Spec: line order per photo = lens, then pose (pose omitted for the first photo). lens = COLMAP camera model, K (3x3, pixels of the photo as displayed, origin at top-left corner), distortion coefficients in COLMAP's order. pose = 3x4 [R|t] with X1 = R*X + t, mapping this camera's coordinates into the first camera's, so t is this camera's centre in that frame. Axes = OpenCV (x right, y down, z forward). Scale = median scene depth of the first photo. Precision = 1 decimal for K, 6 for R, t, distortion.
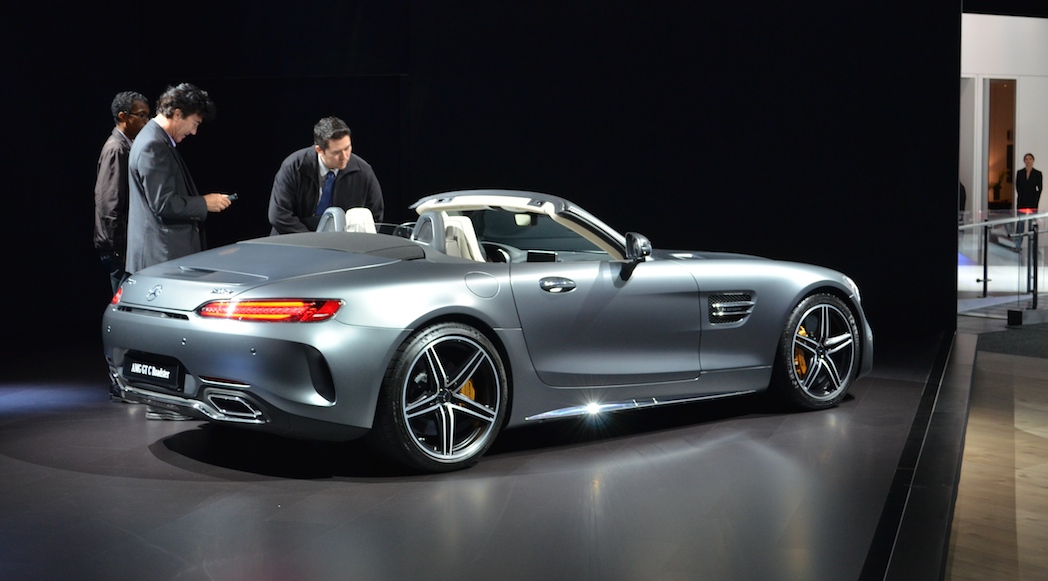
lens RADIAL K [[1674.2, 0, 524.5], [0, 1674.2, 294.2], [0, 0, 1]] dist [-0.241654, 0.000000]
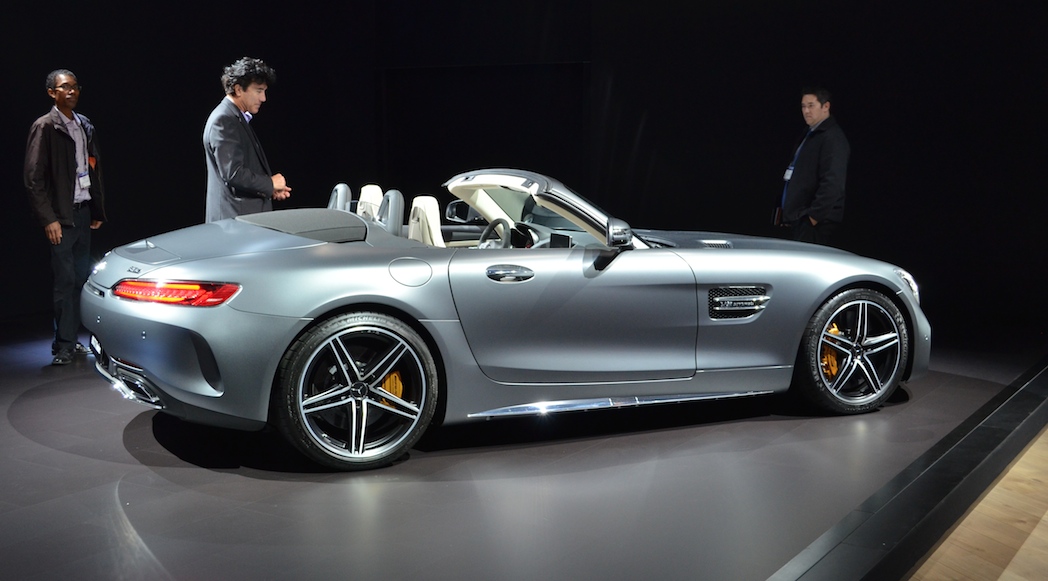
lens RADIAL K [[1355.7, 0, 523.8], [0, 1355.7, 288.2], [0, 0, 1]] dist [-0.120179, 0.000000]
pose [[0.970130, 0.041052, -0.239088, 0.196621], [-0.033913, 0.998850, 0.033898, -0.022058], [0.240204, -0.024777, 0.970406, 0.258058]]
